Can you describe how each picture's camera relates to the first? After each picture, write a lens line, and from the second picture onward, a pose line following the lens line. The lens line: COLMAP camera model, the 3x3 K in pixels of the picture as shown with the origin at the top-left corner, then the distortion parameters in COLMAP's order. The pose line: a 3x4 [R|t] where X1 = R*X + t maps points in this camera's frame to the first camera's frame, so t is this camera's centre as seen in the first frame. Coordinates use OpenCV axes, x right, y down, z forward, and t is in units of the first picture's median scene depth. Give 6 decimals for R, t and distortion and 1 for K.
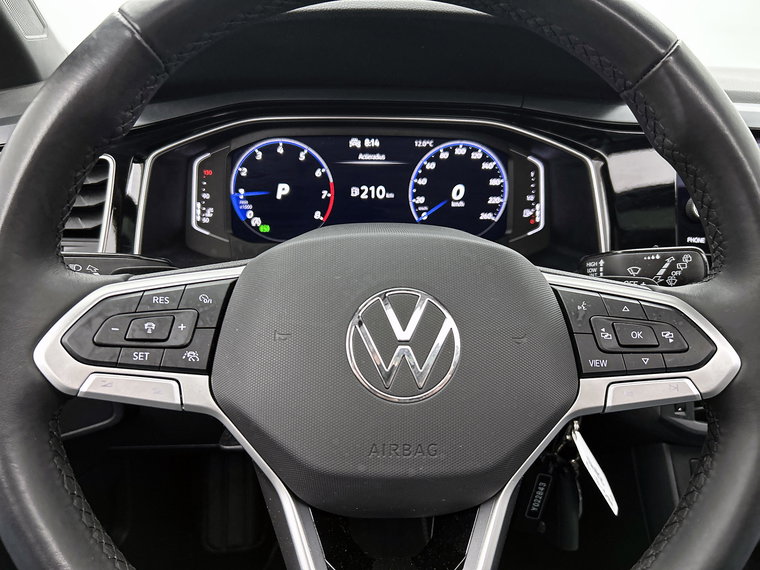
lens RADIAL K [[594.3, 0, 381.6], [0, 594.3, 302.1], [0, 0, 1]] dist [0.045176, -0.024779]
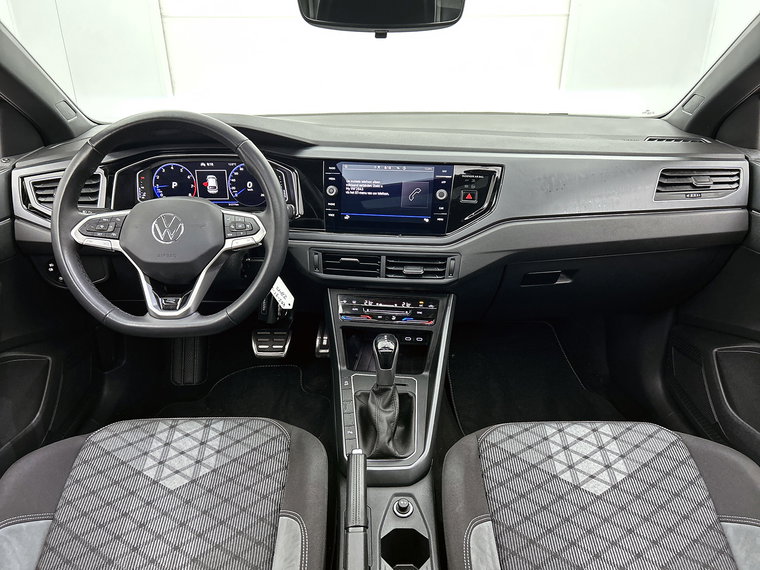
lens RADIAL K [[596.6, 0, 381.2], [0, 596.6, 290.7], [0, 0, 1]] dist [0.018276, -0.036993]
pose [[0.997717, 0.002032, -0.067498, 0.816172], [-0.001505, 0.999968, 0.007867, 0.213252], [0.067512, -0.007748, 0.997688, -1.316226]]
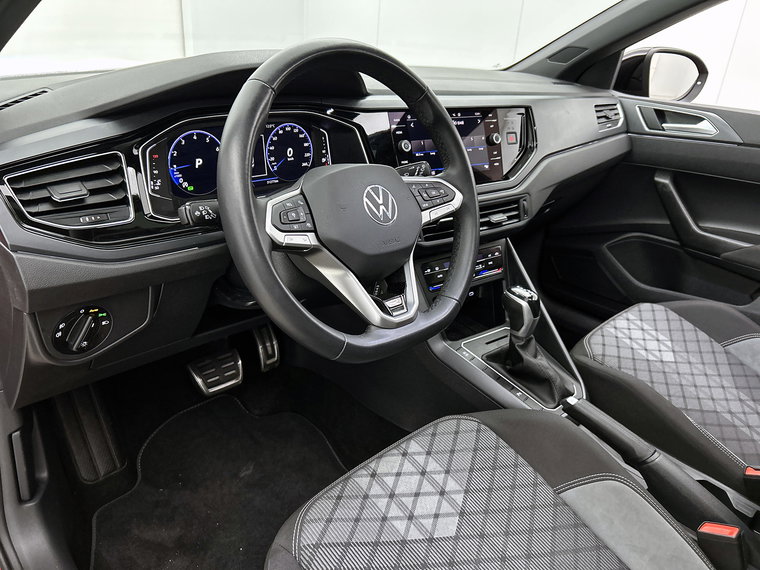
lens RADIAL K [[596.6, 0, 384.2], [0, 596.6, 290.9], [0, 0, 1]] dist [0.018276, -0.036993]
pose [[0.748413, -0.248205, 0.615038, -0.867161], [0.226462, 0.967235, 0.114766, 0.073103], [-0.623372, 0.053390, 0.780100, -0.535660]]
